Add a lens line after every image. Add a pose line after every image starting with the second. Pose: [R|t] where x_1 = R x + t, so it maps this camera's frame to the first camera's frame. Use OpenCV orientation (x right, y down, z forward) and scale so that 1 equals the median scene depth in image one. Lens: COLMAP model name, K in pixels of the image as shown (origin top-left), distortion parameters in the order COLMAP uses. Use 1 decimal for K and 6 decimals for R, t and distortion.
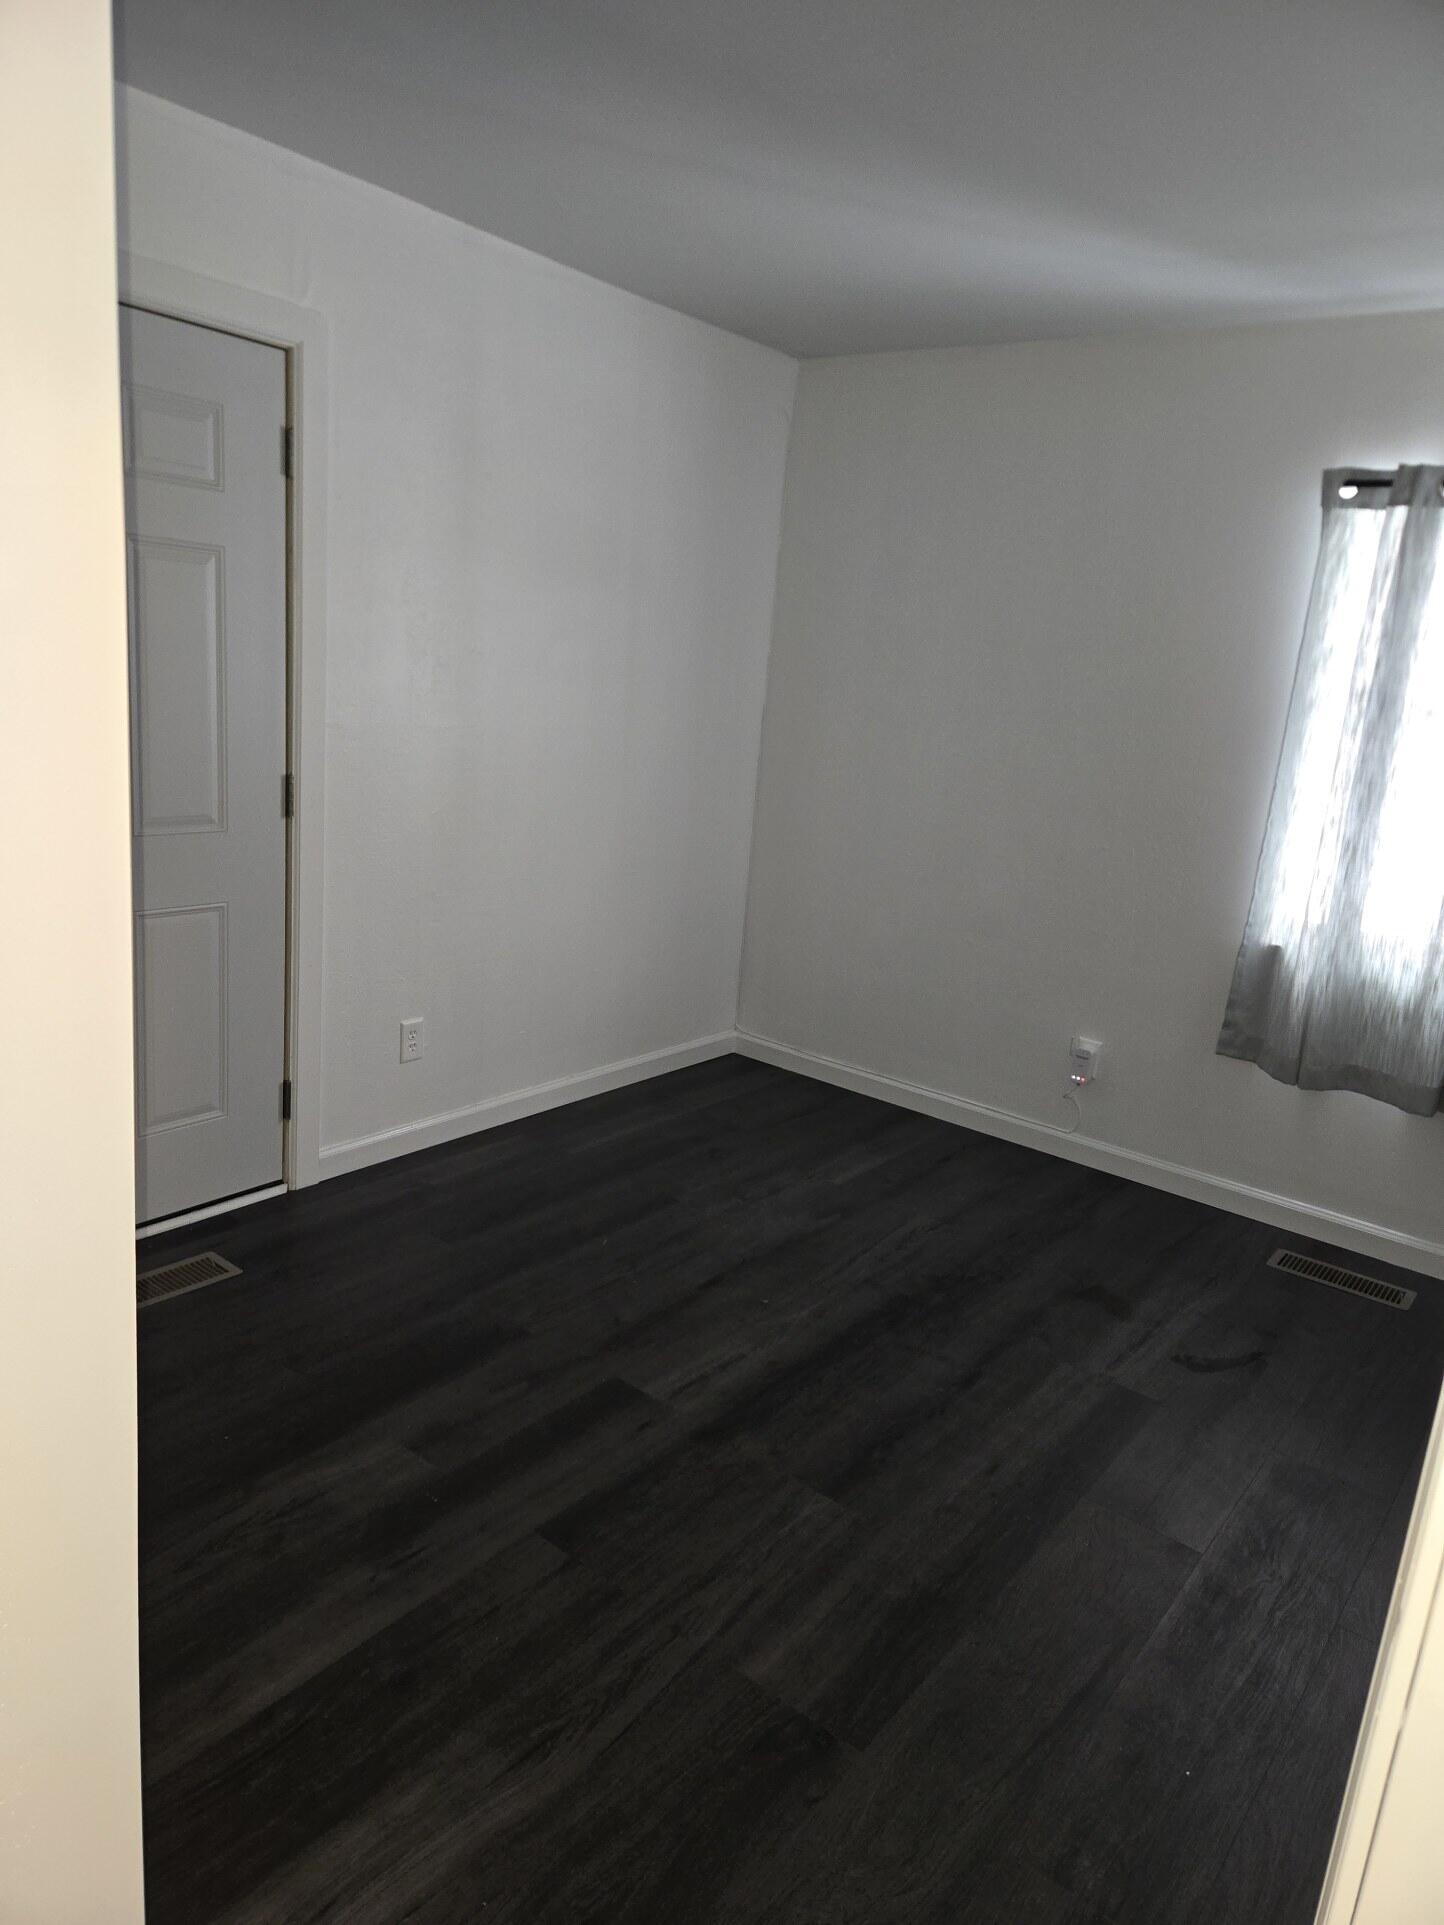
lens RADIAL K [[1283.7, 0, 722.0], [0, 1283.7, 962.5], [0, 0, 1]] dist [0.085380, -0.078064]
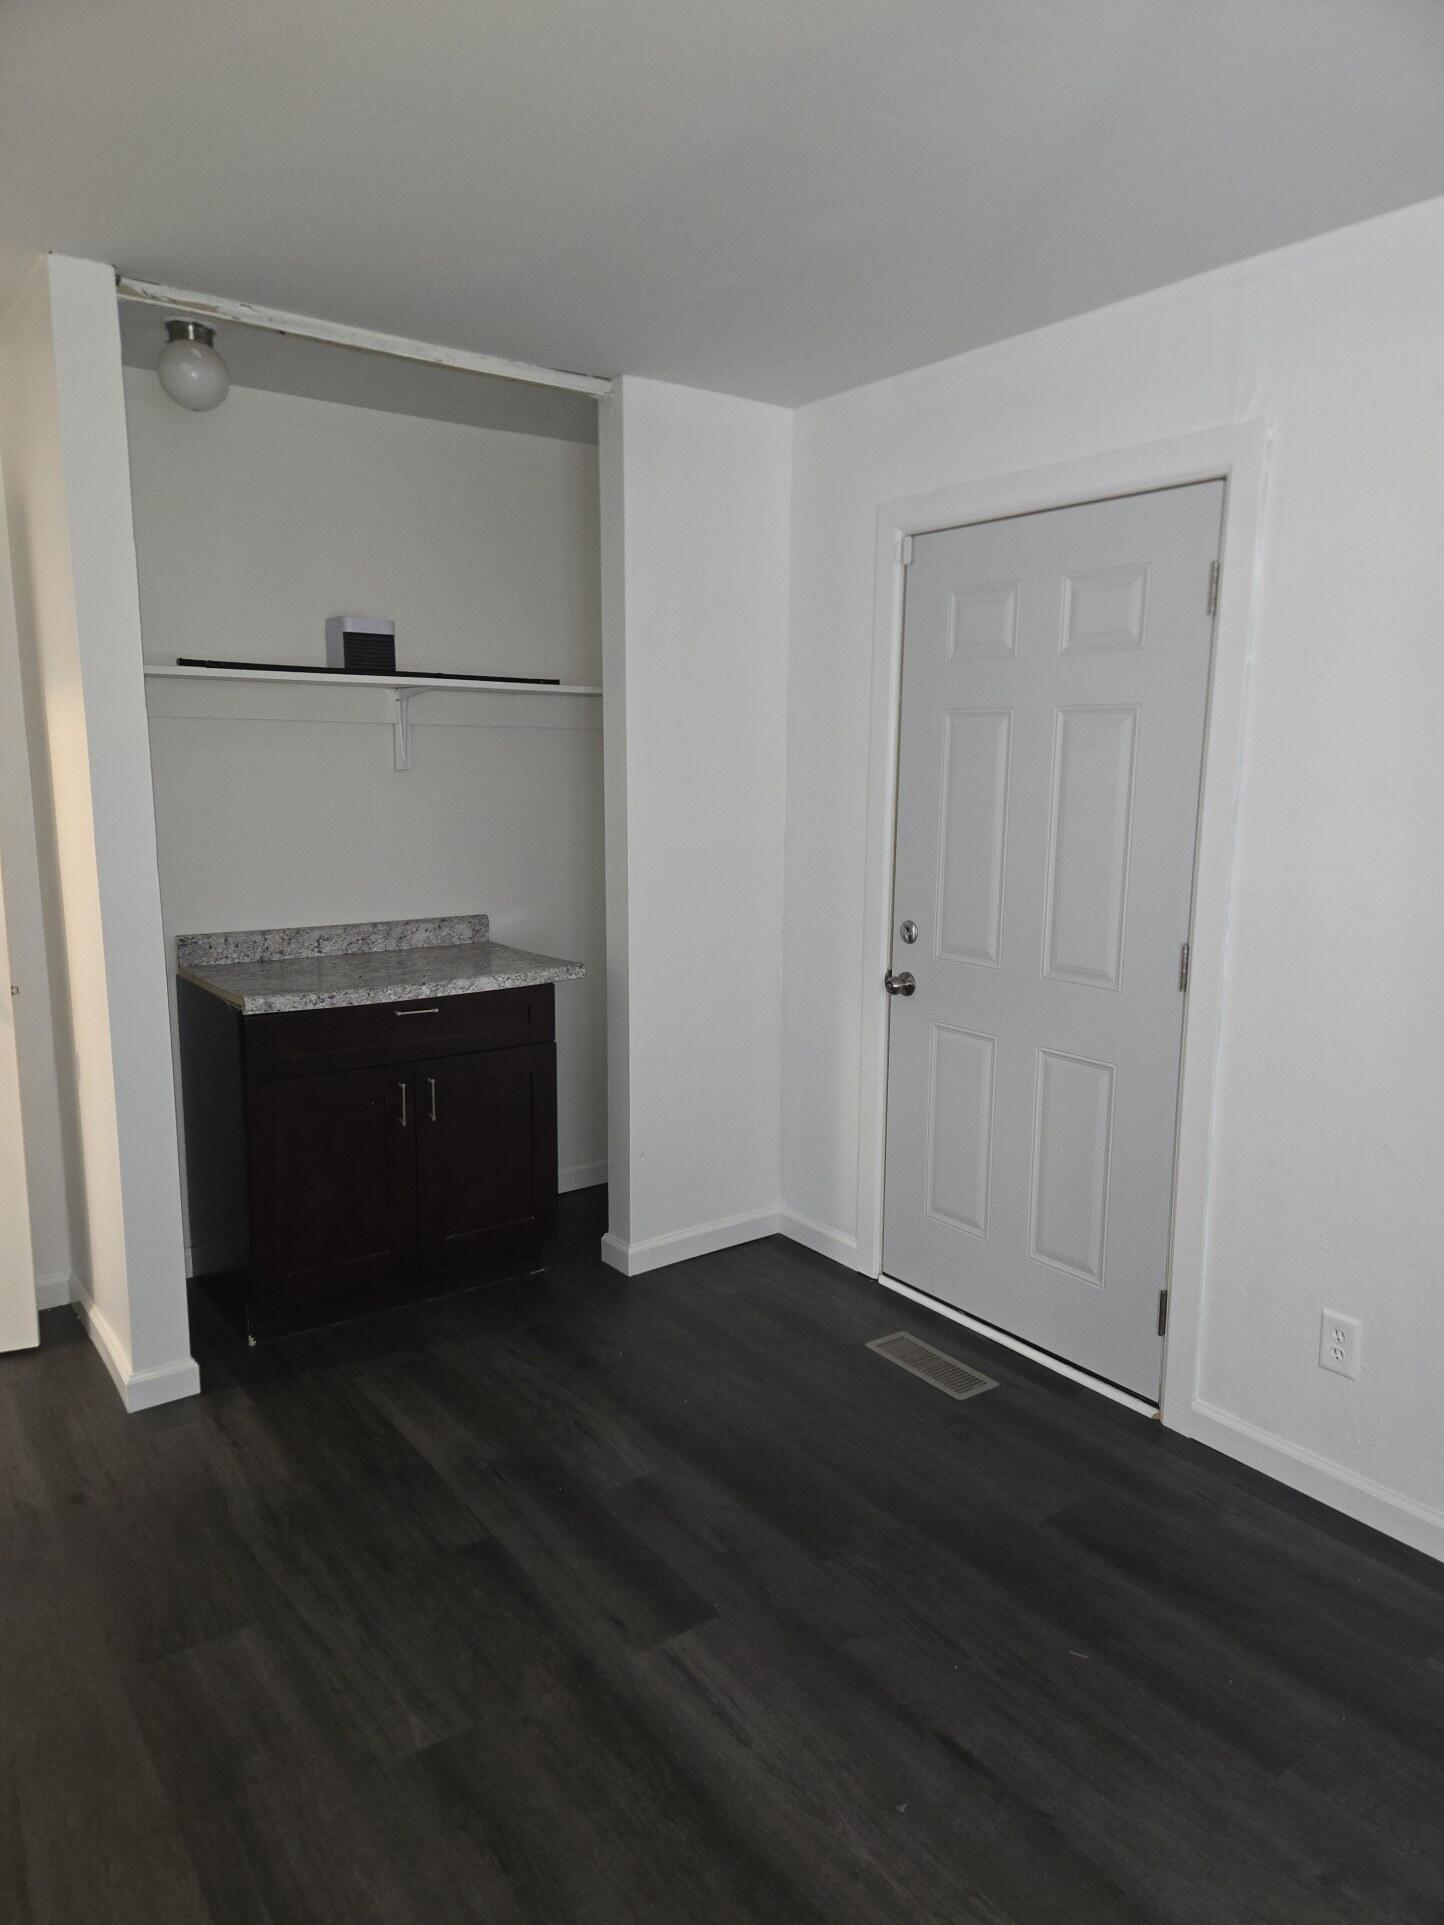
lens RADIAL K [[1283.7, 0, 722.0], [0, 1283.7, 962.5], [0, 0, 1]] dist [0.085380, -0.078064]
pose [[-0.275950, 0.069966, -0.958622, 0.685659], [-0.253668, 0.956686, 0.142845, -0.204083], [0.927094, 0.282590, -0.246249, 1.062766]]
